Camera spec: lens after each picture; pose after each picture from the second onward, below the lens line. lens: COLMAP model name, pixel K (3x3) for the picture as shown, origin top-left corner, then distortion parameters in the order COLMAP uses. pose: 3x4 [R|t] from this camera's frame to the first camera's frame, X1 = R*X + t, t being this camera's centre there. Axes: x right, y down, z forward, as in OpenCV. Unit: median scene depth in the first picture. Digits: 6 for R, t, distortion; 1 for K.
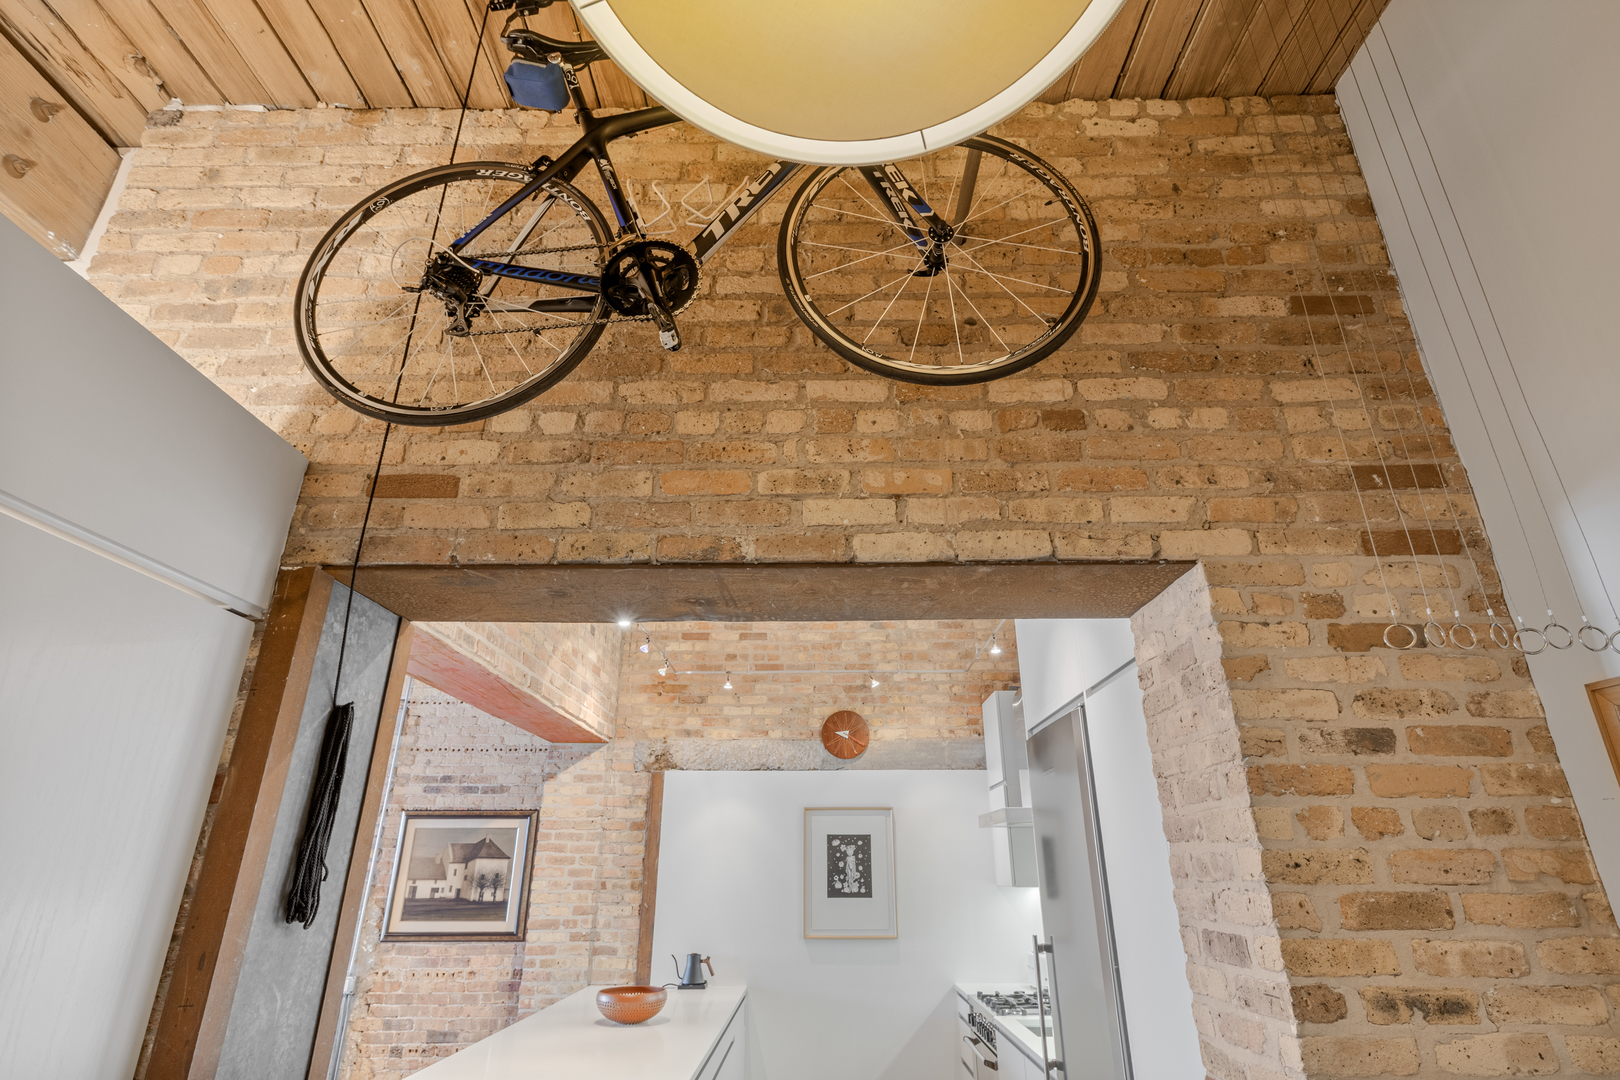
lens RADIAL K [[810.1, 0, 810.0], [0, 810.1, 540.0], [0, 0, 1]] dist [-0.000332, 0.000621]
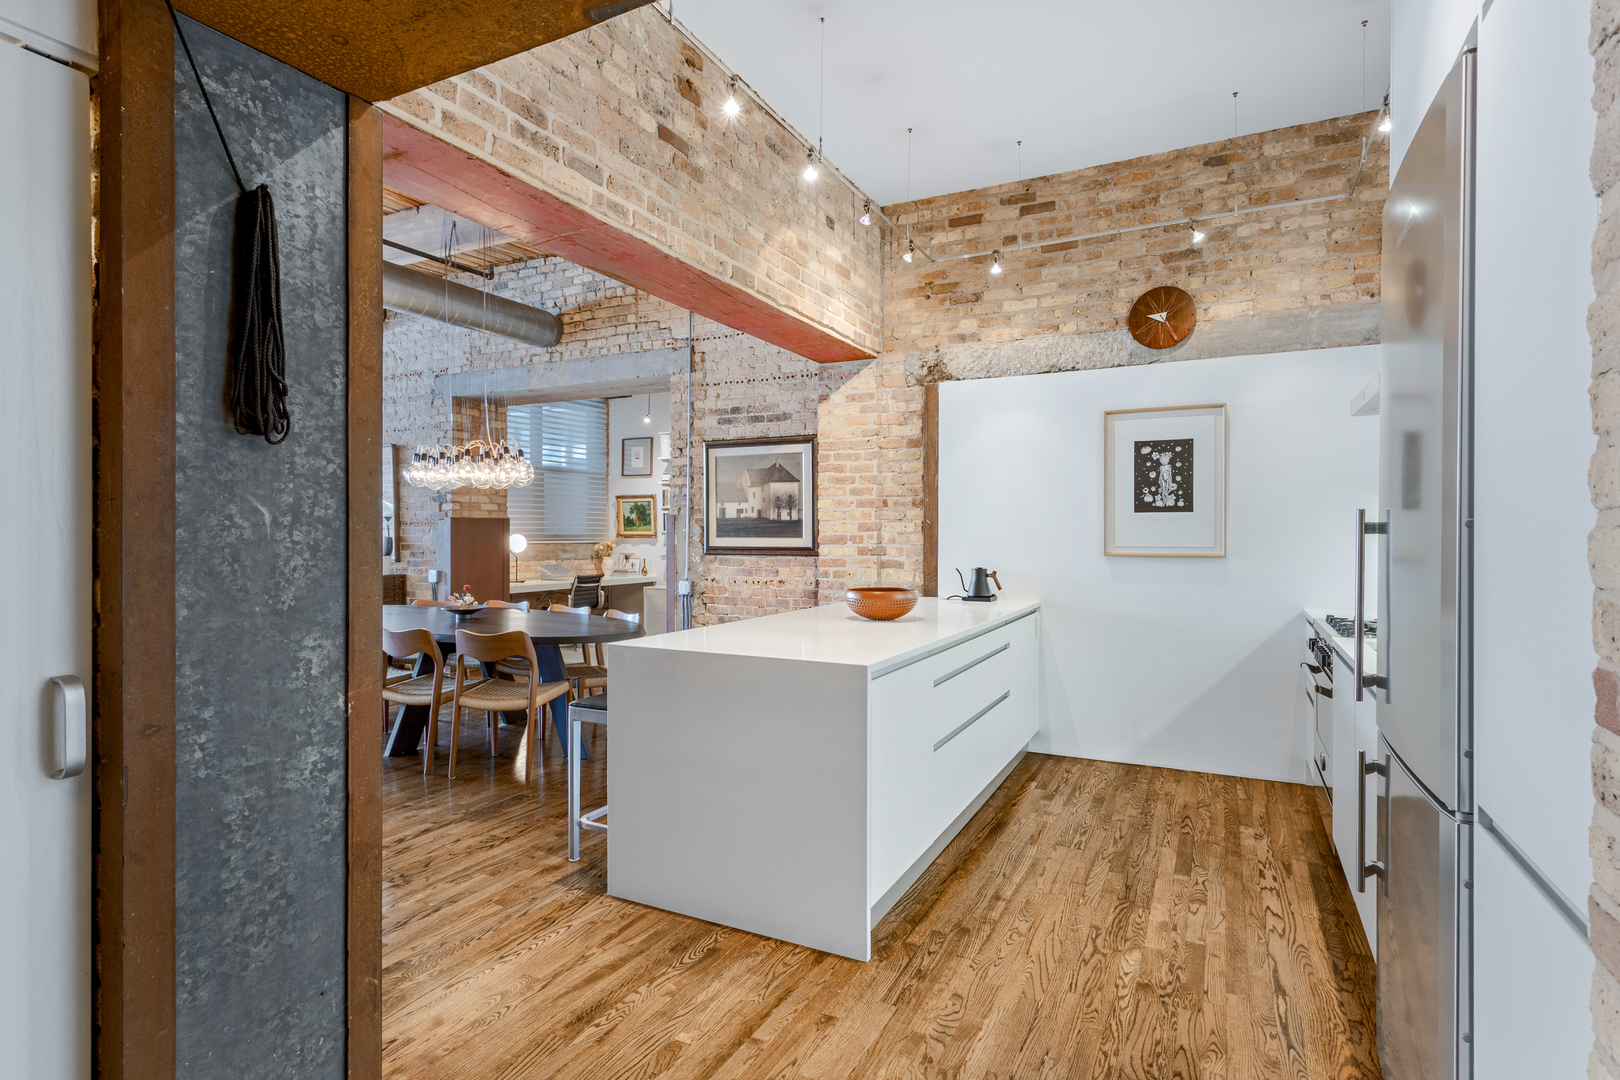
lens RADIAL K [[812.7, 0, 810.0], [0, 812.7, 540.0], [0, 0, 1]] dist [0.000805, 0.000693]
pose [[0.893042, 0.005398, -0.449940, 0.096245], [0.168055, 0.923570, 0.344638, 0.115867], [0.417412, -0.383391, 0.823880, 0.147432]]
